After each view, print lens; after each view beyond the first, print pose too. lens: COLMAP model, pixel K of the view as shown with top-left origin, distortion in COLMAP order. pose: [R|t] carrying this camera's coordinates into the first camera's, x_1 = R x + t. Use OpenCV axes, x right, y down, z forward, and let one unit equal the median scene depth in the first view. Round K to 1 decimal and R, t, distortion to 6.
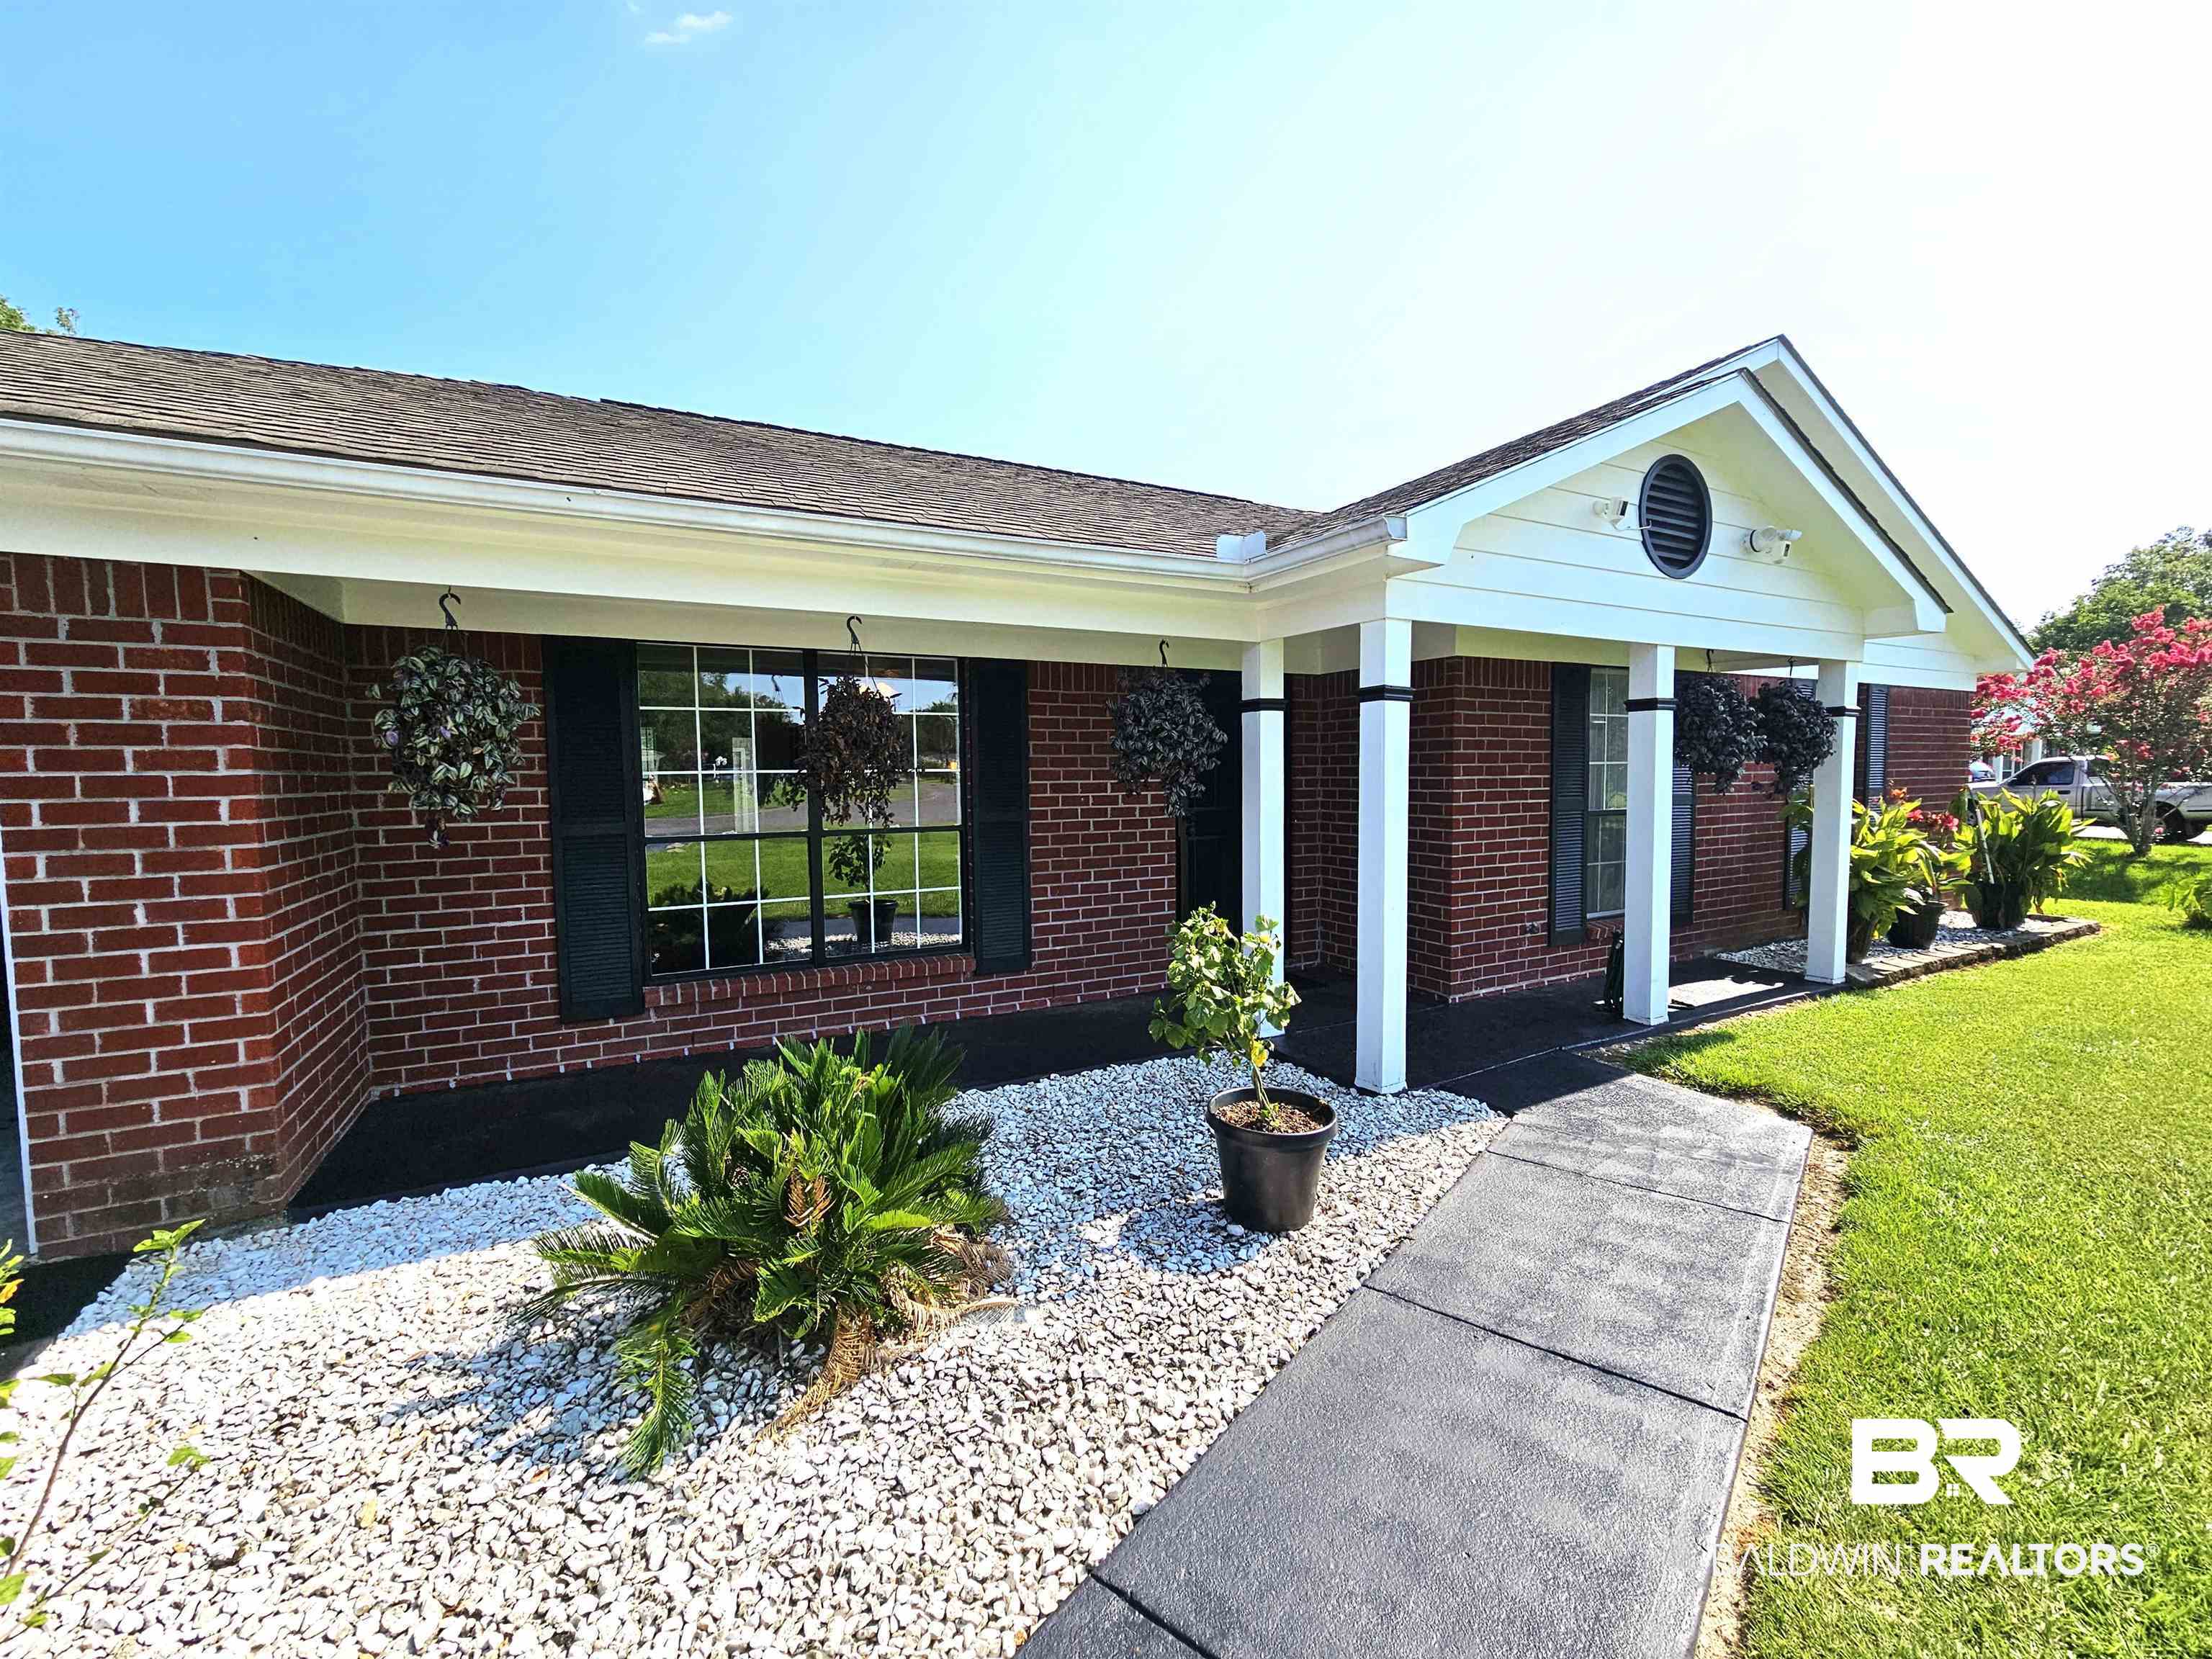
lens RADIAL K [[895.9, 0, 1100.1], [0, 895.9, 827.5], [0, 0, 1]] dist [-0.006404, 0.000208]
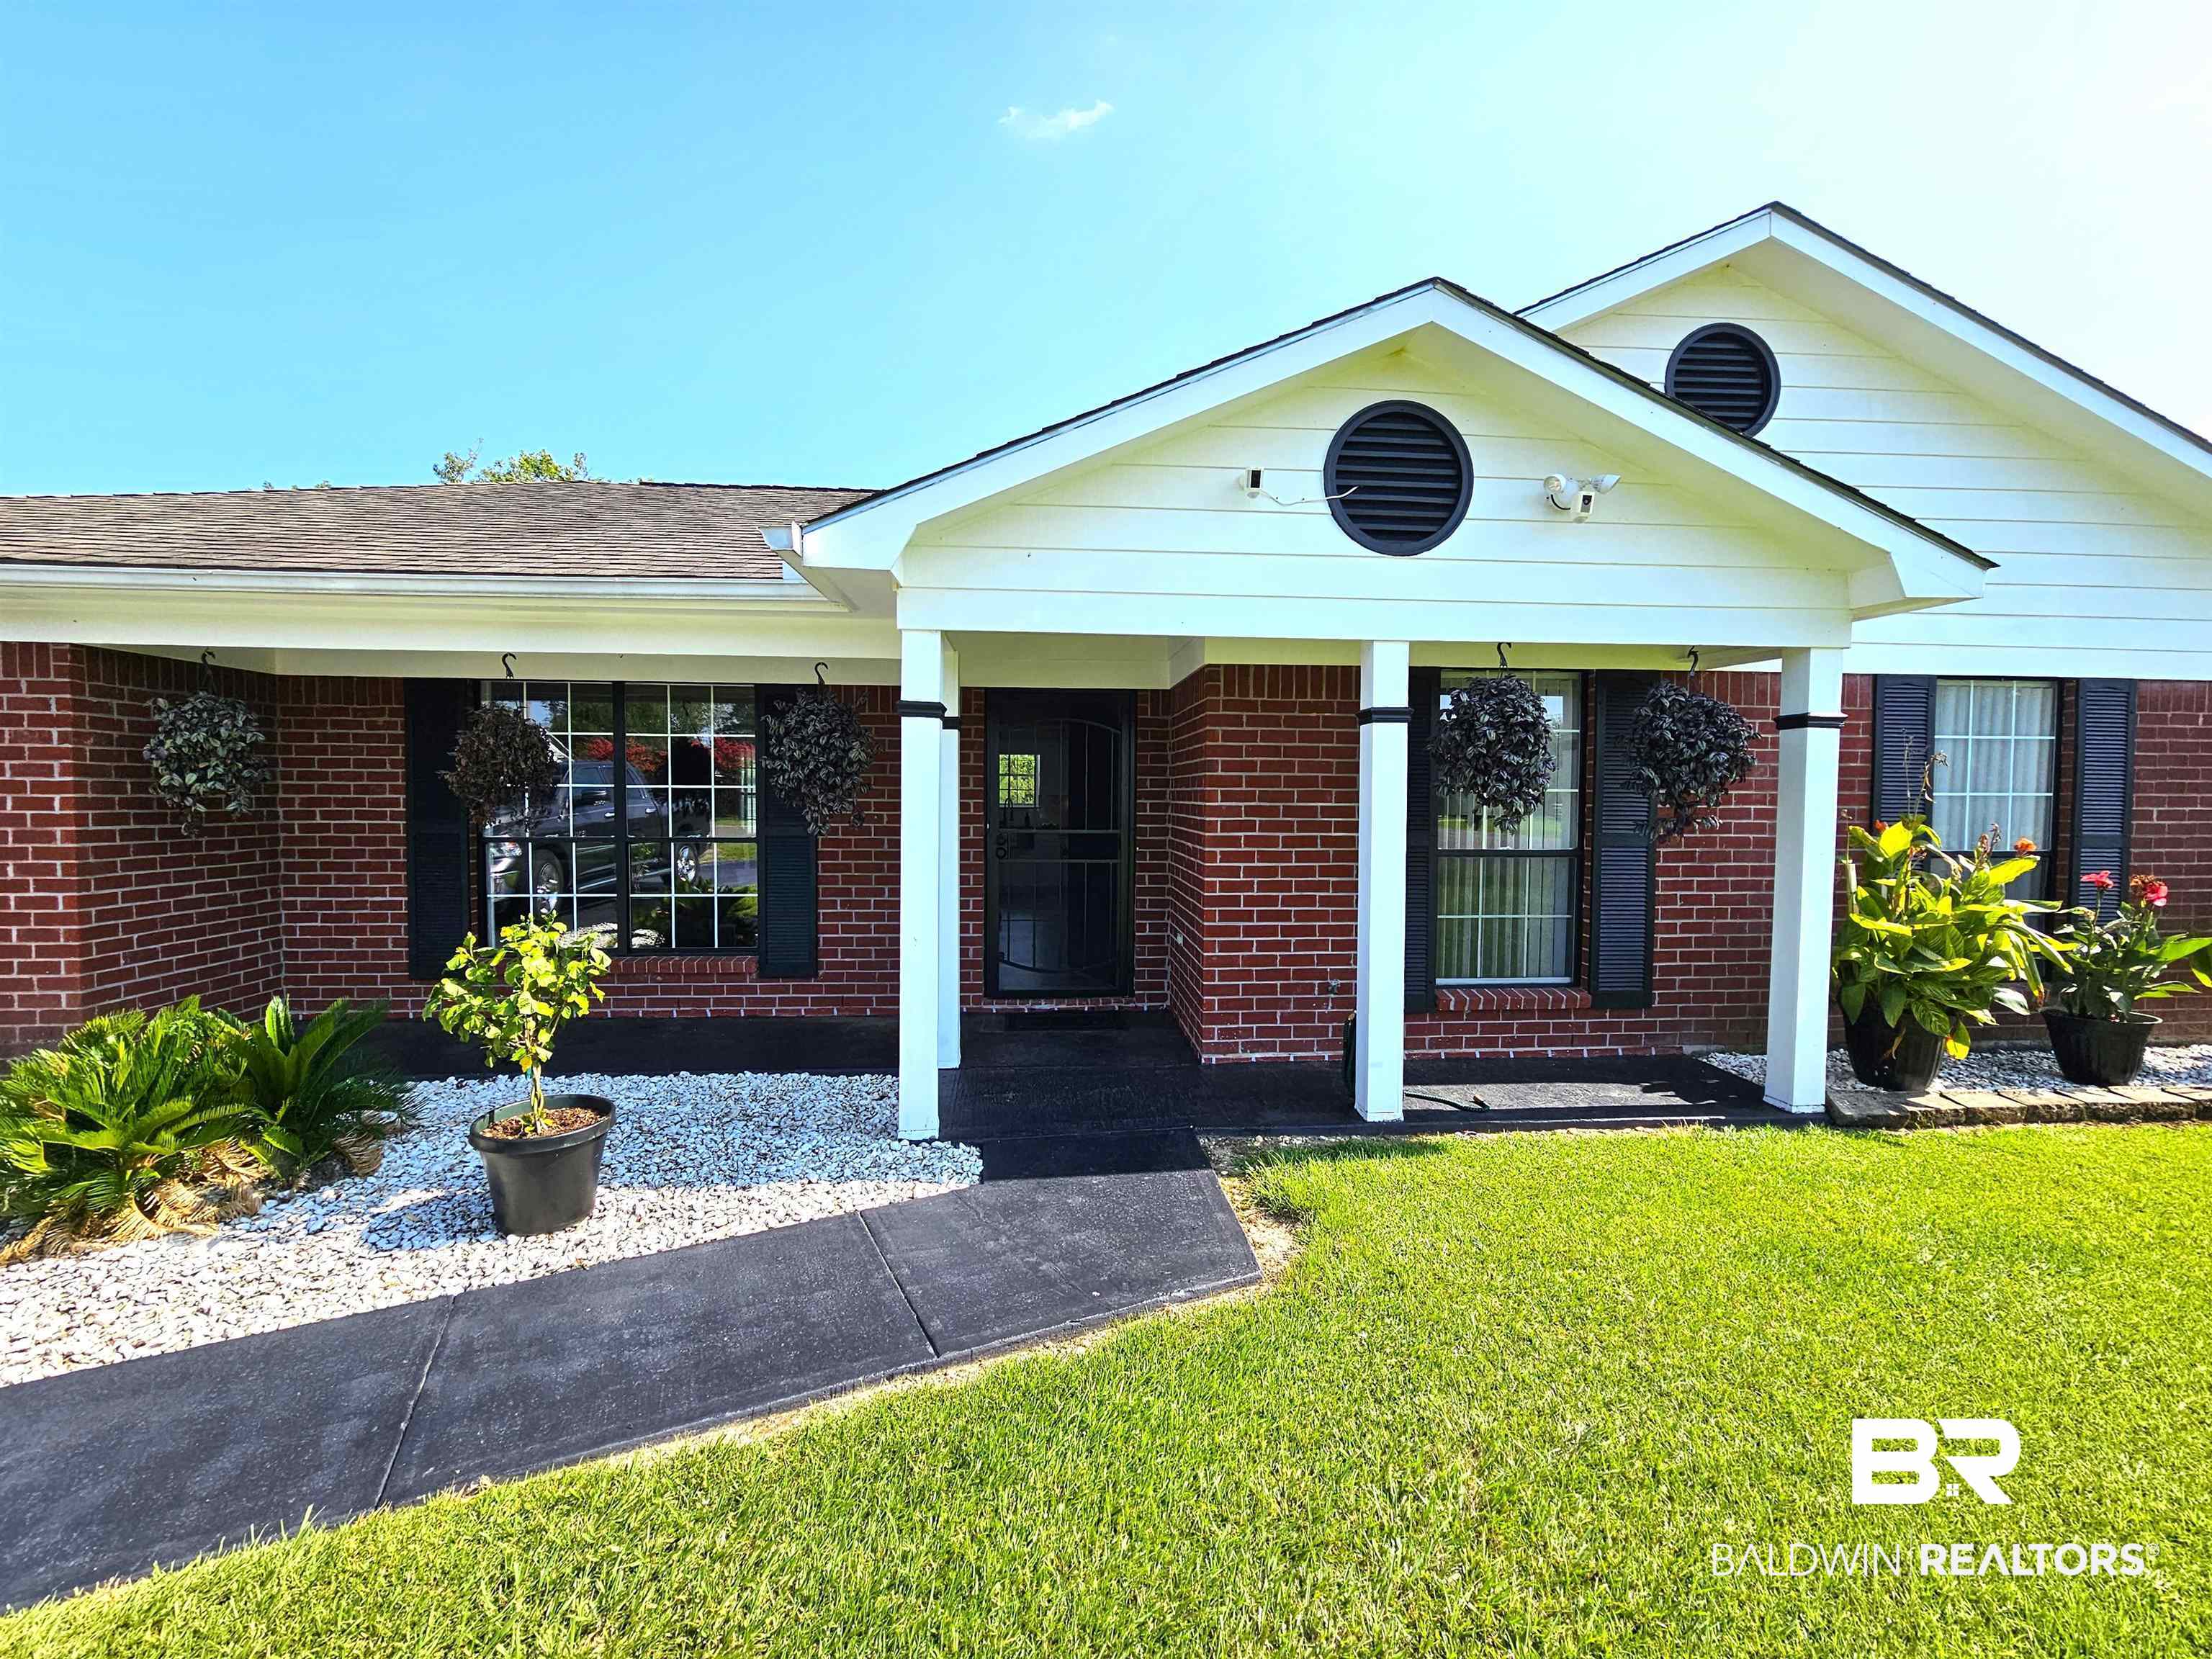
lens RADIAL K [[895.9, 0, 1103.9], [0, 895.9, 828.4], [0, 0, 1]] dist [-0.006404, 0.000208]
pose [[0.922156, 0.031492, -0.385533, 0.808514], [-0.040280, 0.999080, -0.014735, -0.018031], [0.384714, 0.029117, 0.922576, 0.202634]]
